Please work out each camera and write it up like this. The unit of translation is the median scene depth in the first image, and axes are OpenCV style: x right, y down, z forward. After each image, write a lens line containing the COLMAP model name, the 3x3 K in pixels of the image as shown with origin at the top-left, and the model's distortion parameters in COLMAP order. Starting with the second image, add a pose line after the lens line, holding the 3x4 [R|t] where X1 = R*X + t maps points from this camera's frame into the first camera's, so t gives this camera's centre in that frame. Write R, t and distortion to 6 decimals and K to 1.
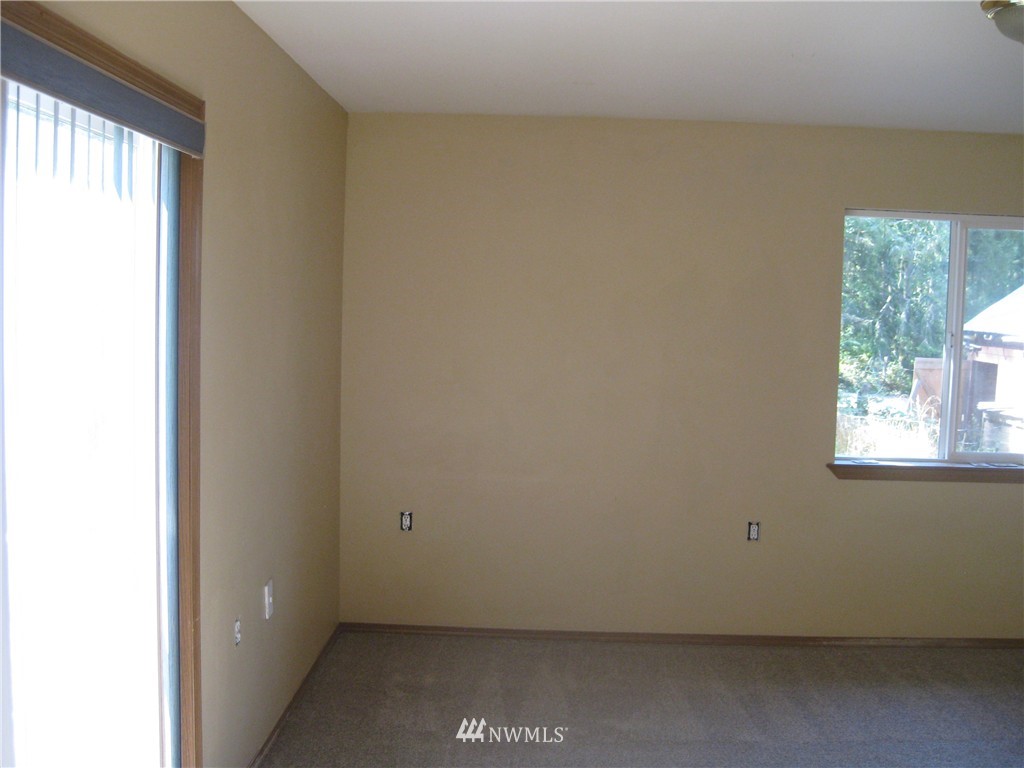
lens RADIAL K [[1110.1, 0, 512.0], [0, 1110.1, 384.0], [0, 0, 1]] dist [-0.198740, 0.180584]
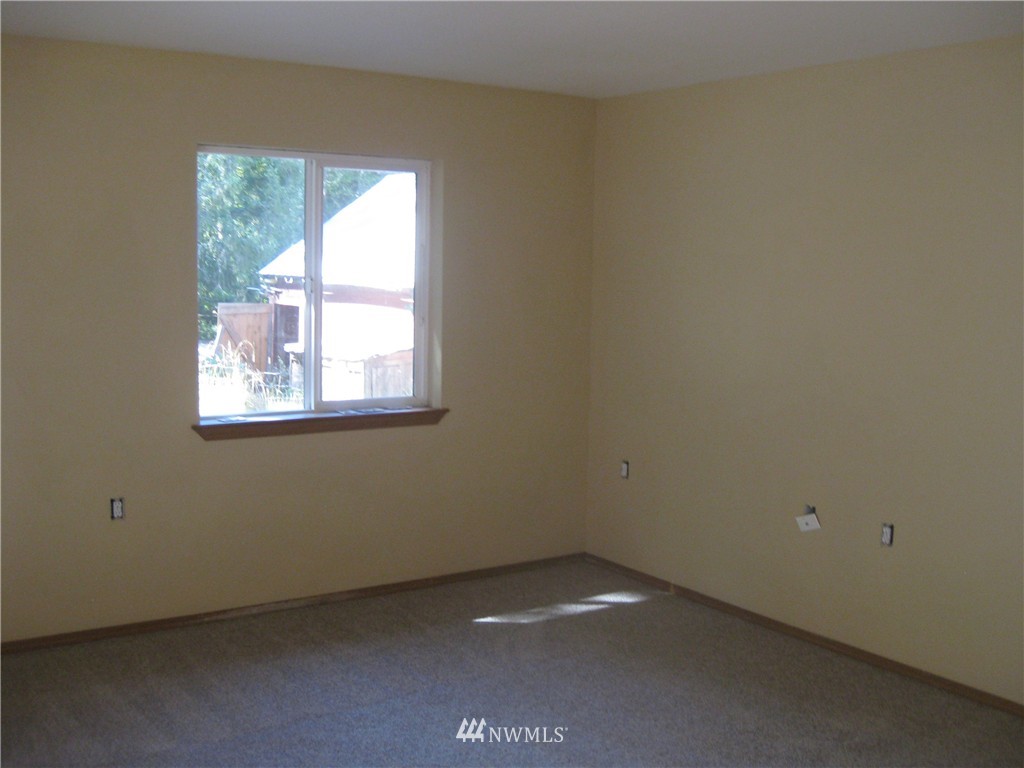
lens RADIAL K [[1110.1, 0, 512.0], [0, 1110.1, 384.0], [0, 0, 1]] dist [-0.198740, 0.180584]
pose [[0.805415, -0.075364, 0.587901, -0.028969], [0.046786, 0.996872, 0.063695, -0.006859], [-0.590862, -0.023795, 0.806422, 0.104816]]
